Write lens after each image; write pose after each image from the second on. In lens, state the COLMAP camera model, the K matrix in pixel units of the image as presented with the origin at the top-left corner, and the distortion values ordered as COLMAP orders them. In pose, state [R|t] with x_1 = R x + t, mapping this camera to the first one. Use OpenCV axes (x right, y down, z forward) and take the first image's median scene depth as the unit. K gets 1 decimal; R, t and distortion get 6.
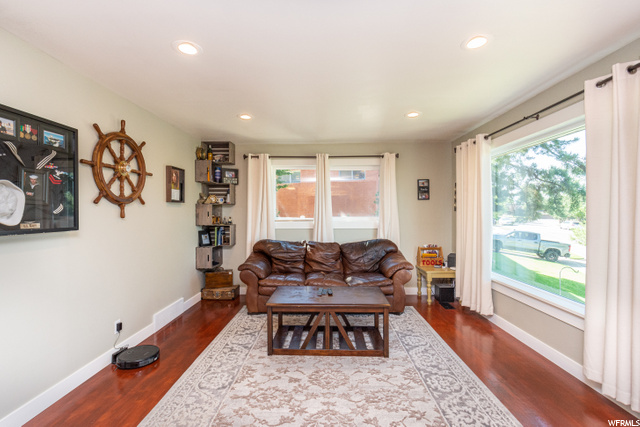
lens RADIAL K [[293.7, 0, 323.0], [0, 293.7, 214.9], [0, 0, 1]] dist [0.000831, -0.000406]
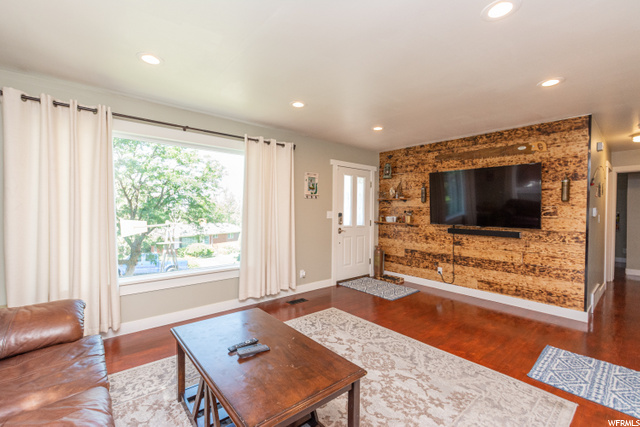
lens RADIAL K [[277.8, 0, 320.0], [0, 277.8, 213.5], [0, 0, 1]] dist [0.001184, 0.000010]
pose [[-0.662195, -0.010062, 0.749264, -0.334512], [0.003345, 0.999860, 0.016384, 0.001724], [-0.749324, 0.013356, -0.662068, 0.889485]]
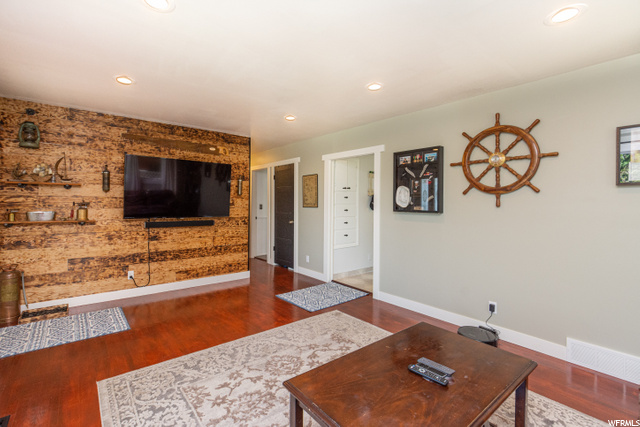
lens RADIAL K [[289.4, 0, 298.2], [0, 289.4, 203.1], [0, 0, 1]] dist [-0.000088, -0.000112]
pose [[-0.789072, -0.000076, -0.614301, 0.326548], [-0.011470, 0.999827, 0.014610, -0.006239], [0.614194, 0.018574, -0.788937, 0.880568]]
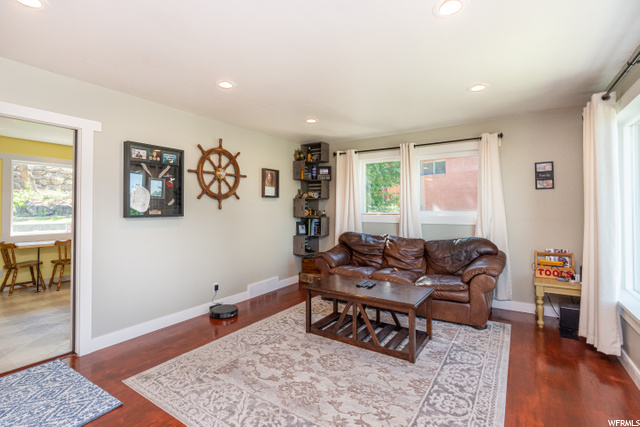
lens RADIAL K [[309.6, 0, 314.9], [0, 309.6, 204.8], [0, 0, 1]] dist [0.000697, -0.000410]
pose [[0.839781, -0.003550, -0.542914, 0.310345], [-0.006813, 0.999831, -0.017076, 0.007640], [0.542882, 0.018039, 0.839615, 0.012181]]
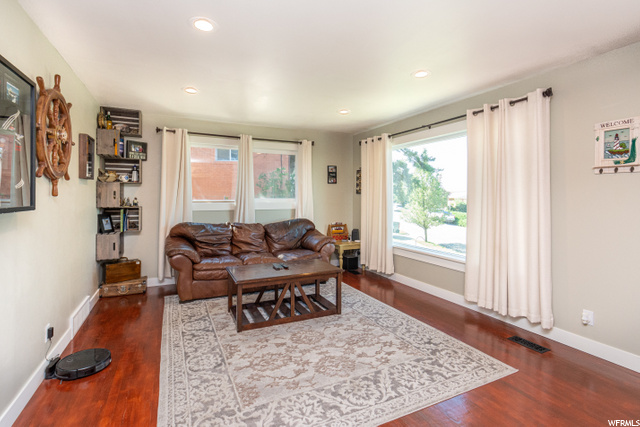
lens RADIAL K [[305.7, 0, 319.6], [0, 305.7, 197.1], [0, 0, 1]] dist [0.011411, -0.000225]
pose [[0.892366, 0.005211, 0.451282, -0.267335], [-0.002213, 0.999972, -0.007171, 0.011203], [-0.451306, 0.005400, 0.892353, -0.048668]]
